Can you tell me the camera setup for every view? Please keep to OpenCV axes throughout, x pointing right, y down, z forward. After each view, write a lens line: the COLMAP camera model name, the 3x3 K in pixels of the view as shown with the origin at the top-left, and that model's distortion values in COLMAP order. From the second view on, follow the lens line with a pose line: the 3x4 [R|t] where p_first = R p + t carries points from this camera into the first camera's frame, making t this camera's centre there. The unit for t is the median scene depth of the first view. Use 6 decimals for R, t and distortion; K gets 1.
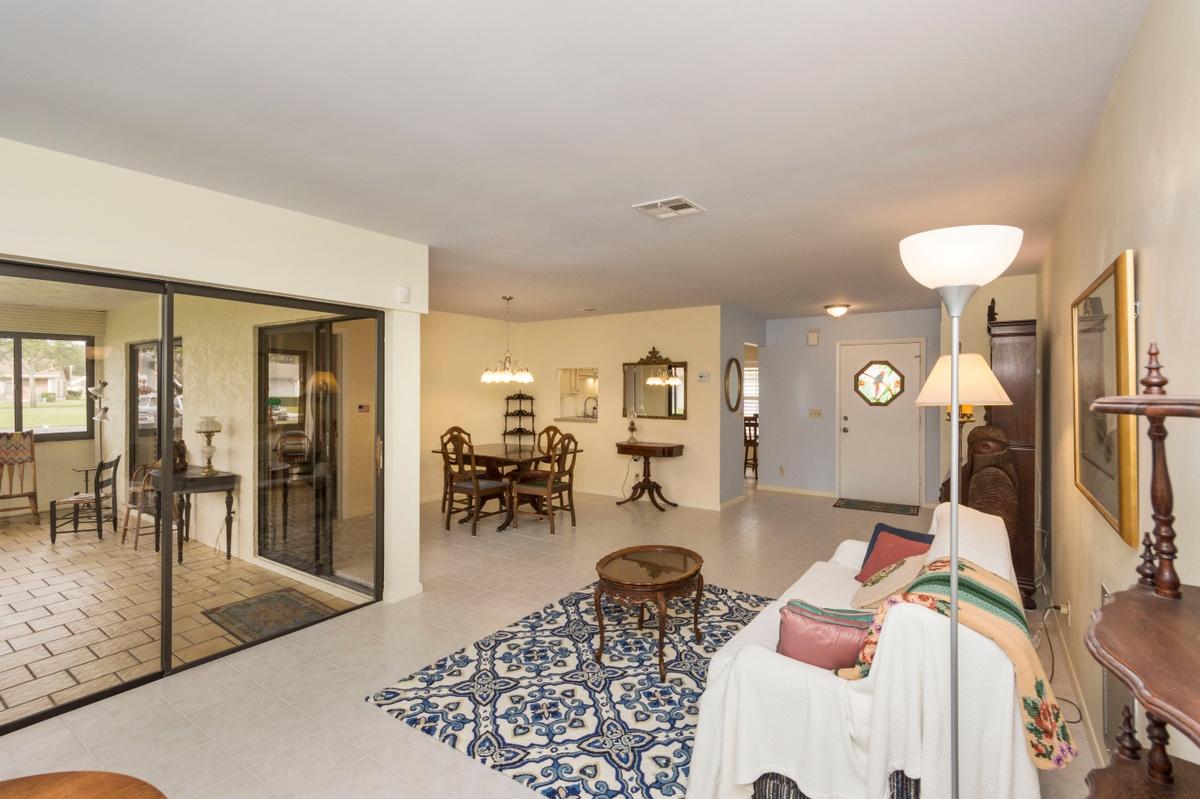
lens RADIAL K [[555.9, 0, 600.0], [0, 555.9, 374.2], [0, 0, 1]] dist [0.001083, 0.000129]
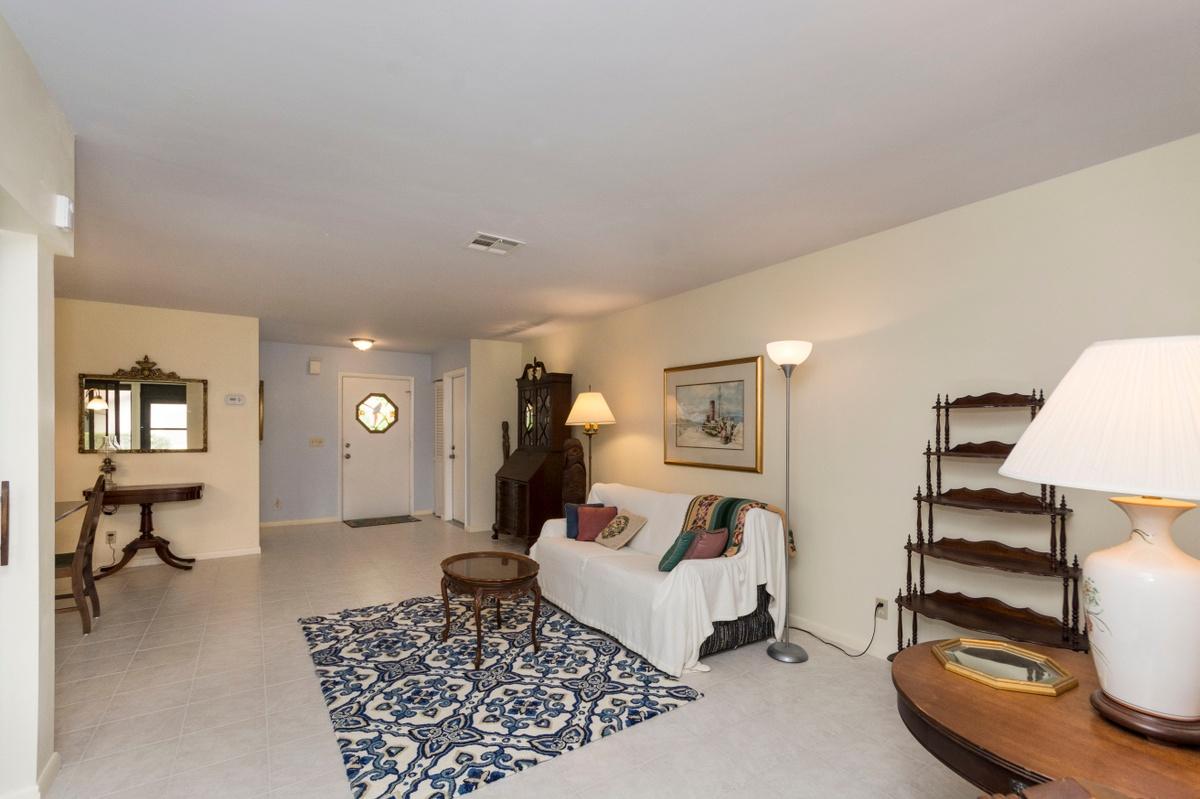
lens RADIAL K [[536.8, 0, 600.2], [0, 536.8, 427.4], [0, 0, 1]] dist [0.000019, 0.000029]
pose [[0.361903, 0.001995, 0.932214, -0.358496], [-0.027794, 0.999576, 0.008651, 0.023724], [-0.931802, -0.029040, 0.361805, 0.187369]]
